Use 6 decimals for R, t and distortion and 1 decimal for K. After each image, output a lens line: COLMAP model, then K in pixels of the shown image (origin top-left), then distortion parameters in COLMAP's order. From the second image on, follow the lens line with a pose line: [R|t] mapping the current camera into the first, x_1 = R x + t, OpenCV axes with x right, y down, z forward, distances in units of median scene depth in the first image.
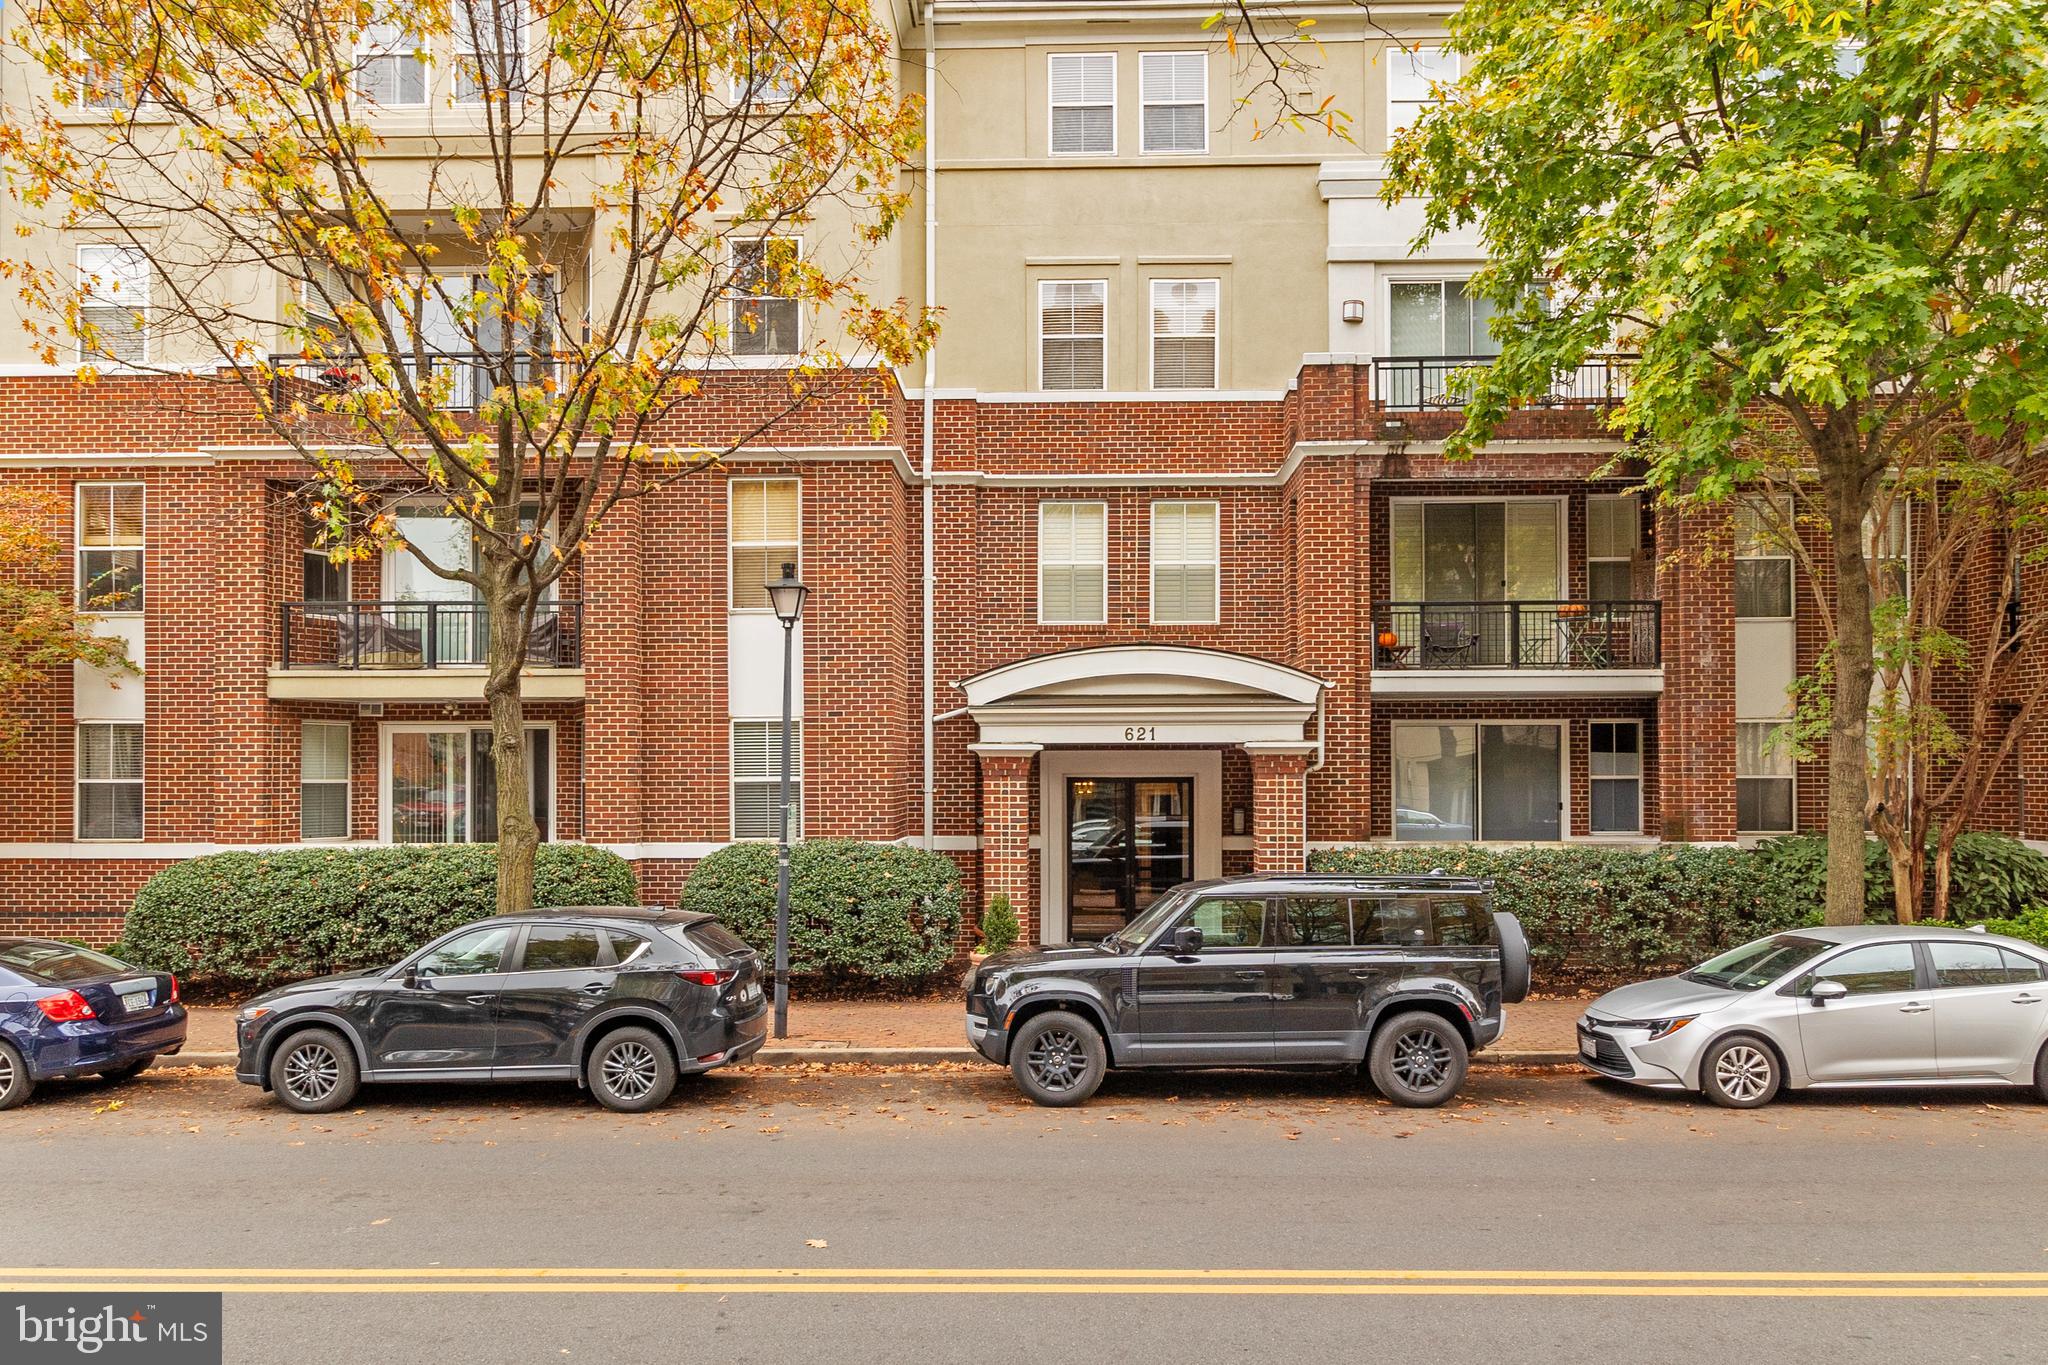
lens RADIAL K [[1367.3, 0, 1032.1], [0, 1367.3, 781.9], [0, 0, 1]] dist [-0.003172, -0.000729]
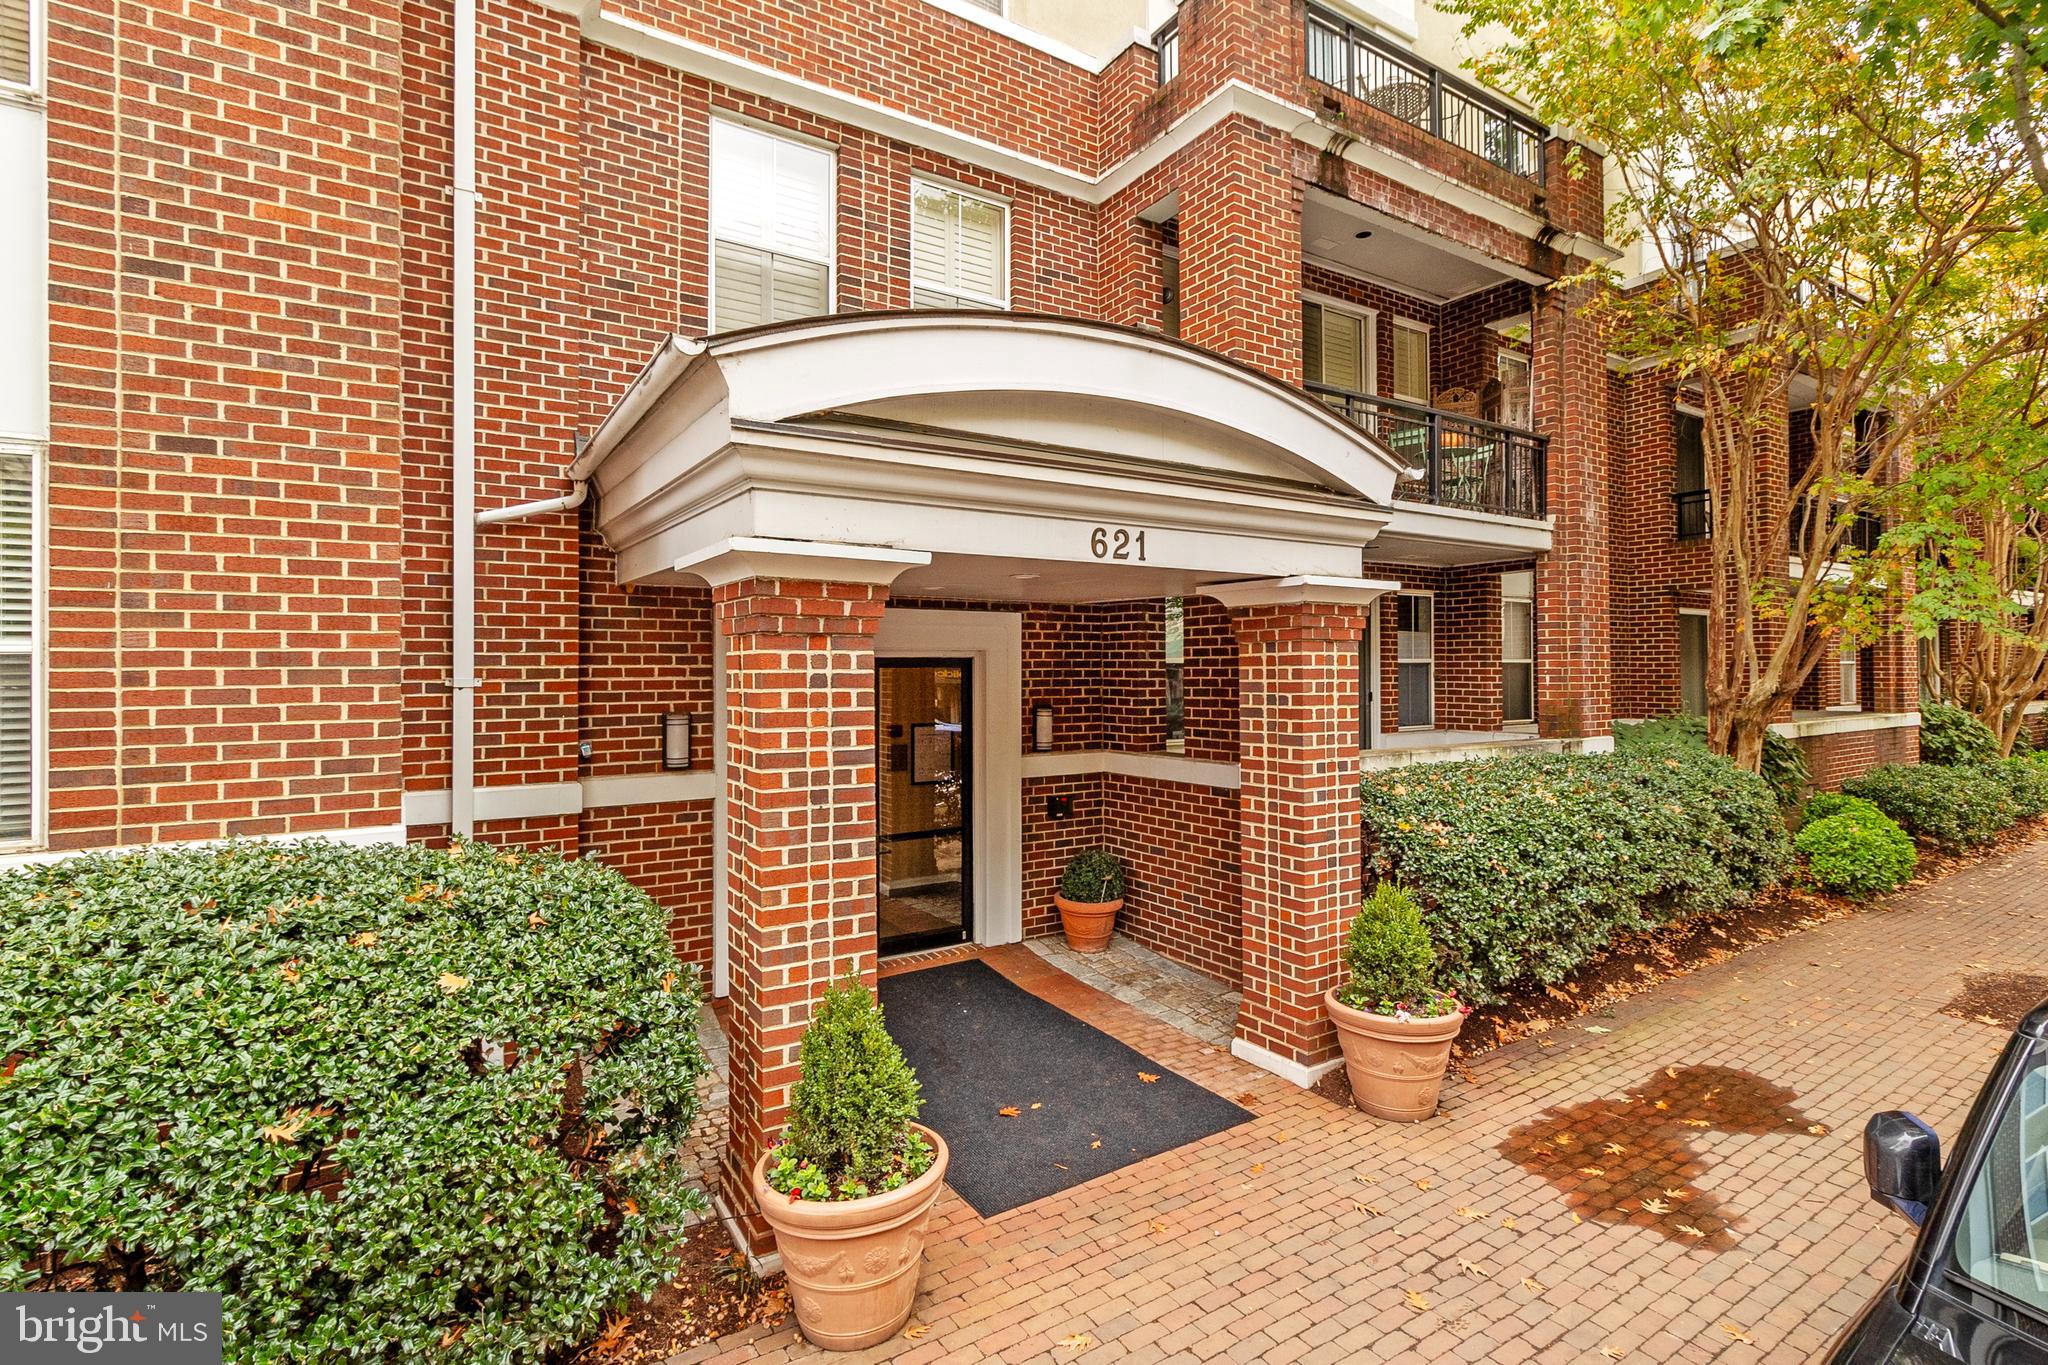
lens RADIAL K [[1000.7, 0, 1057.0], [0, 1000.7, 661.4], [0, 0, 1]] dist [0.000804, -0.000065]
pose [[0.825108, 0.003864, 0.564961, -0.112270], [0.008065, 0.999794, -0.018616, 0.007602], [-0.564917, 0.019916, 0.824908, 0.719671]]
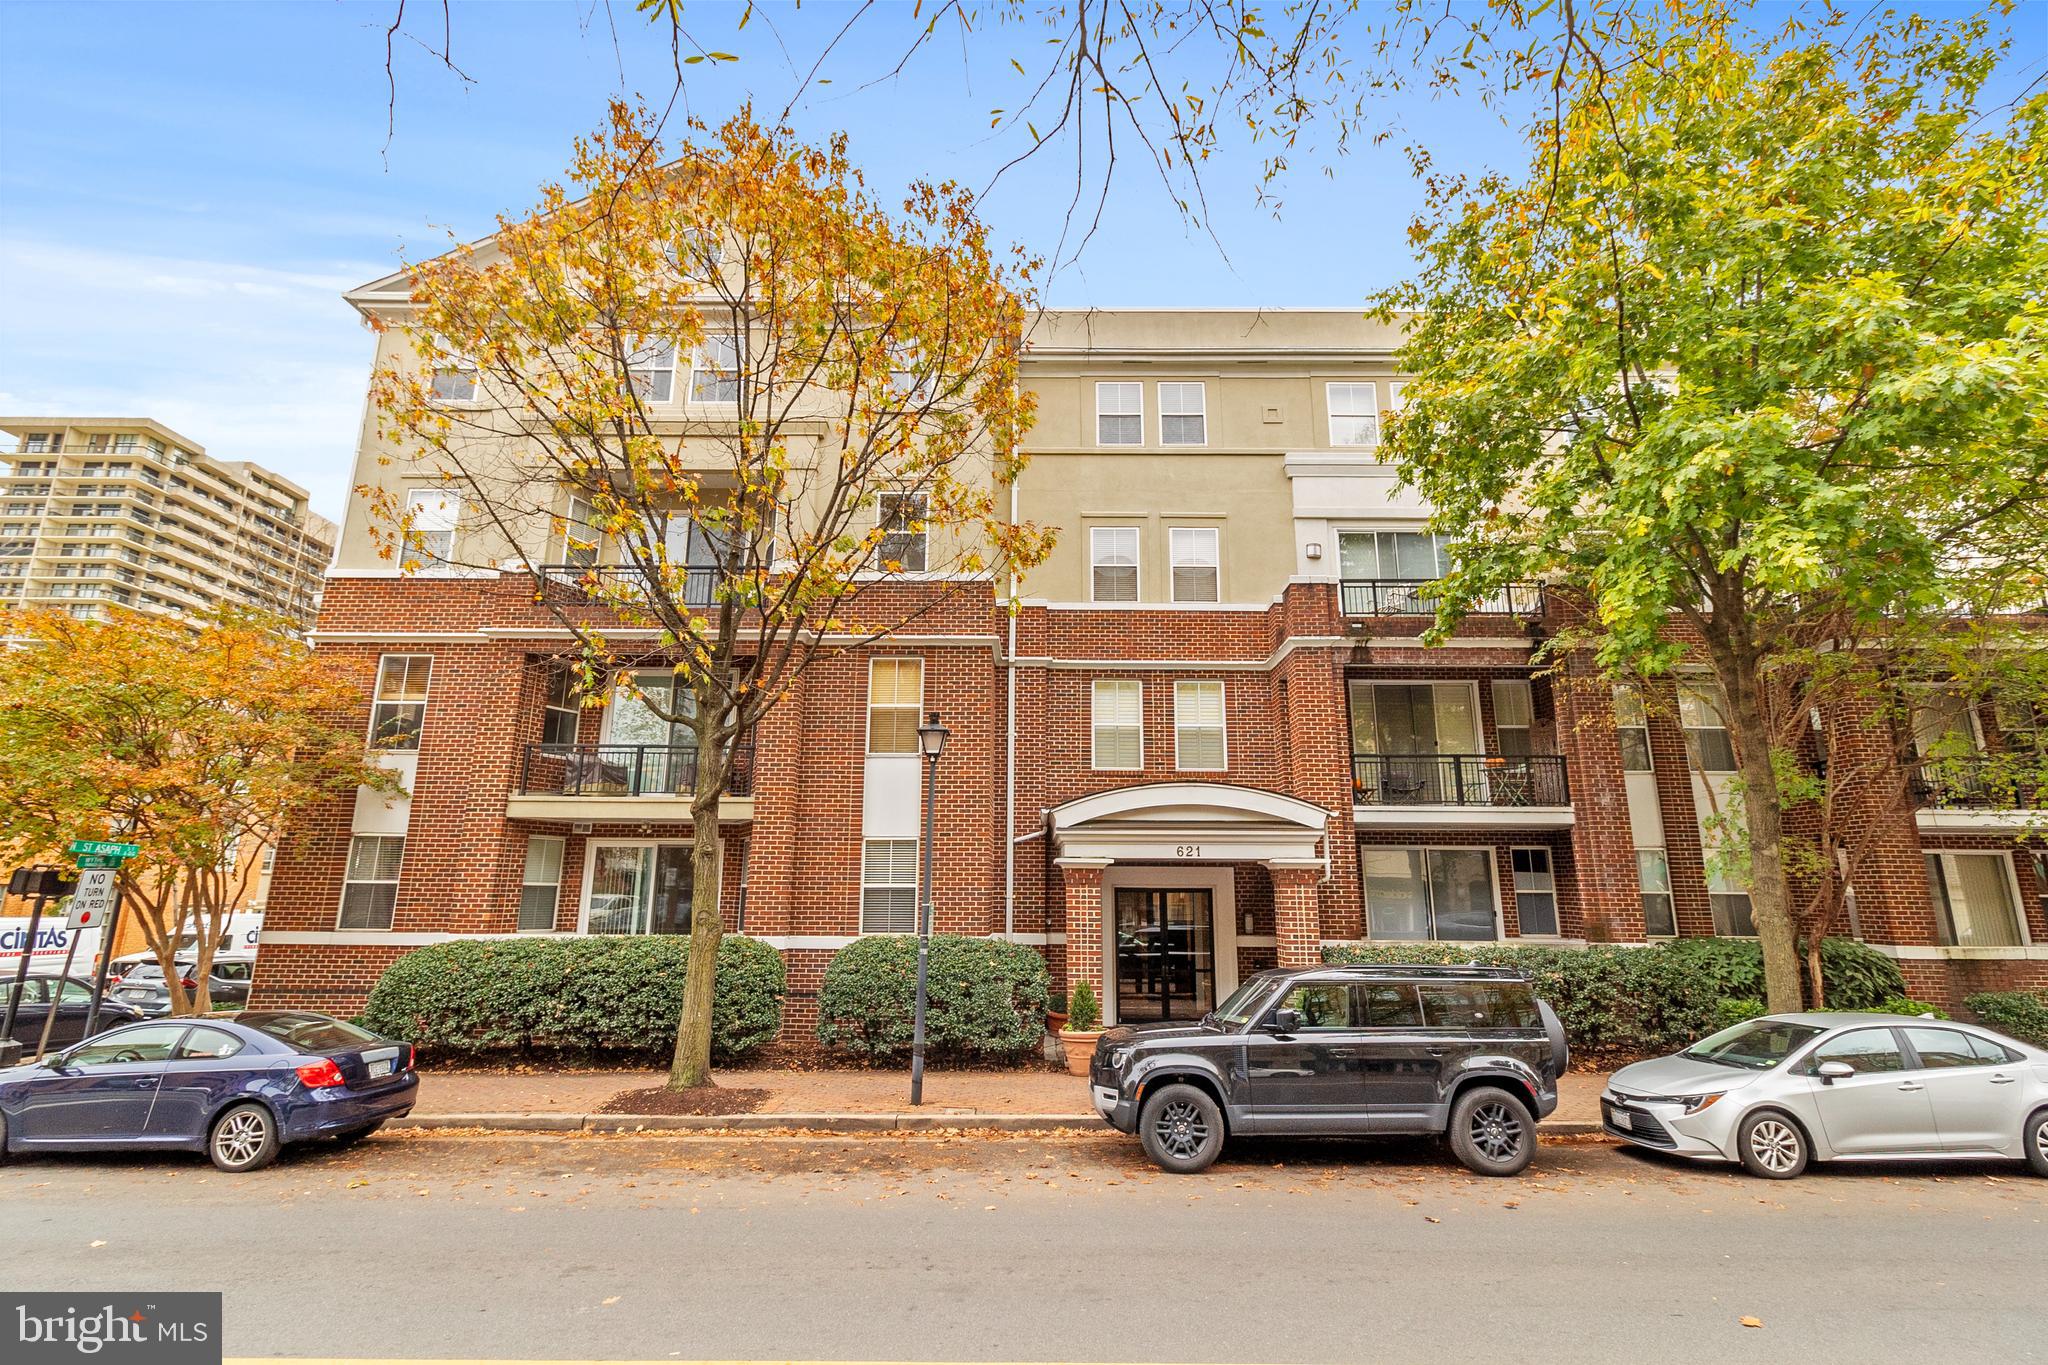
lens RADIAL K [[953.9, 0, 1024.0], [0, 953.9, 682.5], [0, 0, 1]] dist [-0.000233, -0.000247]
pose [[0.999842, 0.012629, 0.012531, -0.085622], [-0.009525, 0.974876, -0.222546, 0.010711], [-0.015027, 0.222392, 0.974842, 0.088314]]
